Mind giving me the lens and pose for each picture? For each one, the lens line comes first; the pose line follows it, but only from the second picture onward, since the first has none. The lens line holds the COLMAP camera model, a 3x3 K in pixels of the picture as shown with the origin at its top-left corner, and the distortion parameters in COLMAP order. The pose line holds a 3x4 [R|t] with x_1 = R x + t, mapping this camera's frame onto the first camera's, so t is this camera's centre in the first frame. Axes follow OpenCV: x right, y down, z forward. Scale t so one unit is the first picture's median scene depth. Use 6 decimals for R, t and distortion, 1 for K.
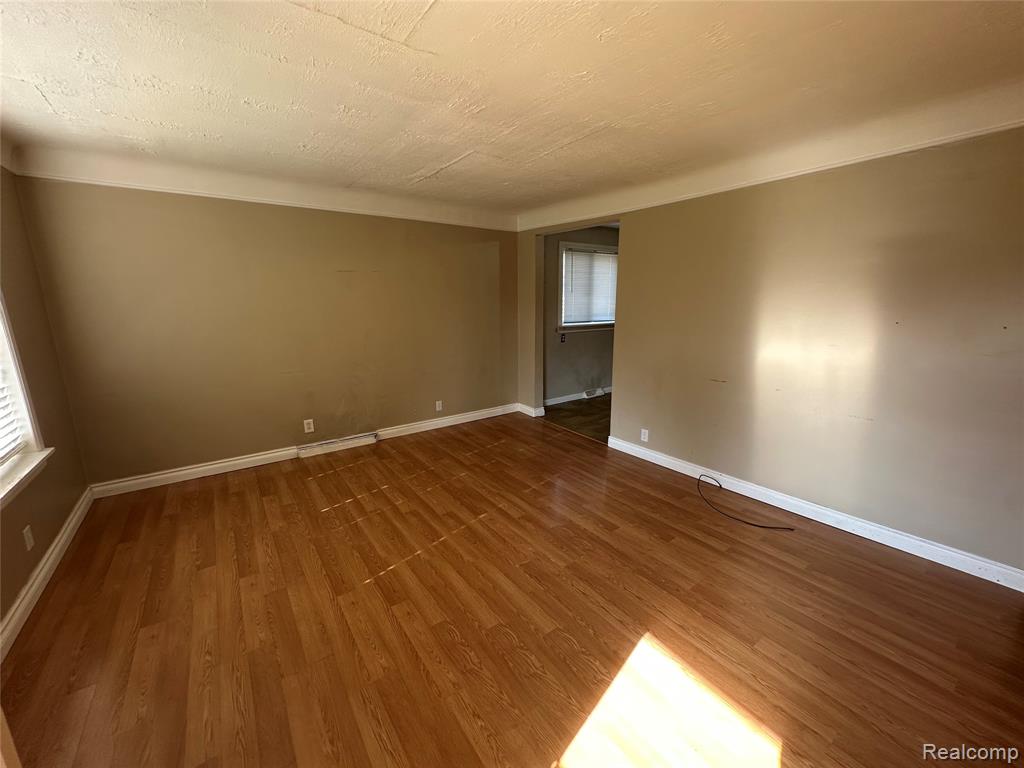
lens RADIAL K [[410.5, 0, 512.8], [0, 410.5, 383.6], [0, 0, 1]] dist [-0.002623, 0.000508]
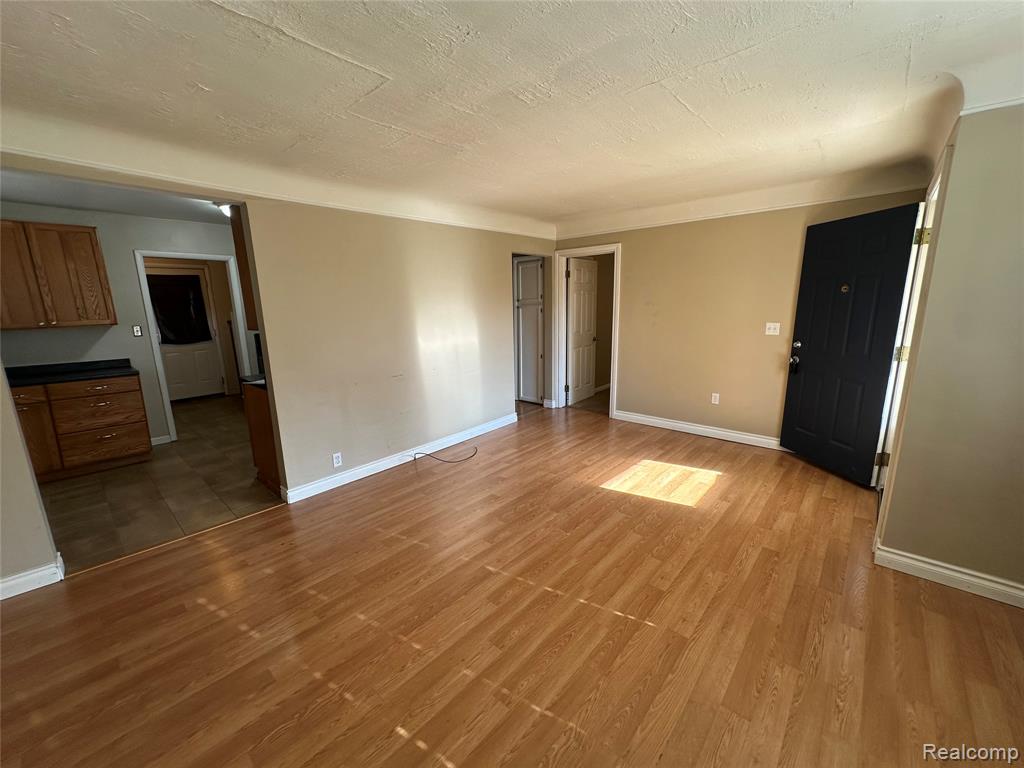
lens RADIAL K [[410.5, 0, 512.8], [0, 410.5, 383.6], [0, 0, 1]] dist [-0.002623, 0.000508]
pose [[-0.212936, -0.184142, 0.959557, -0.972184], [0.221255, 0.947481, 0.230923, -0.253550], [-0.951685, 0.261479, -0.161011, 1.208421]]
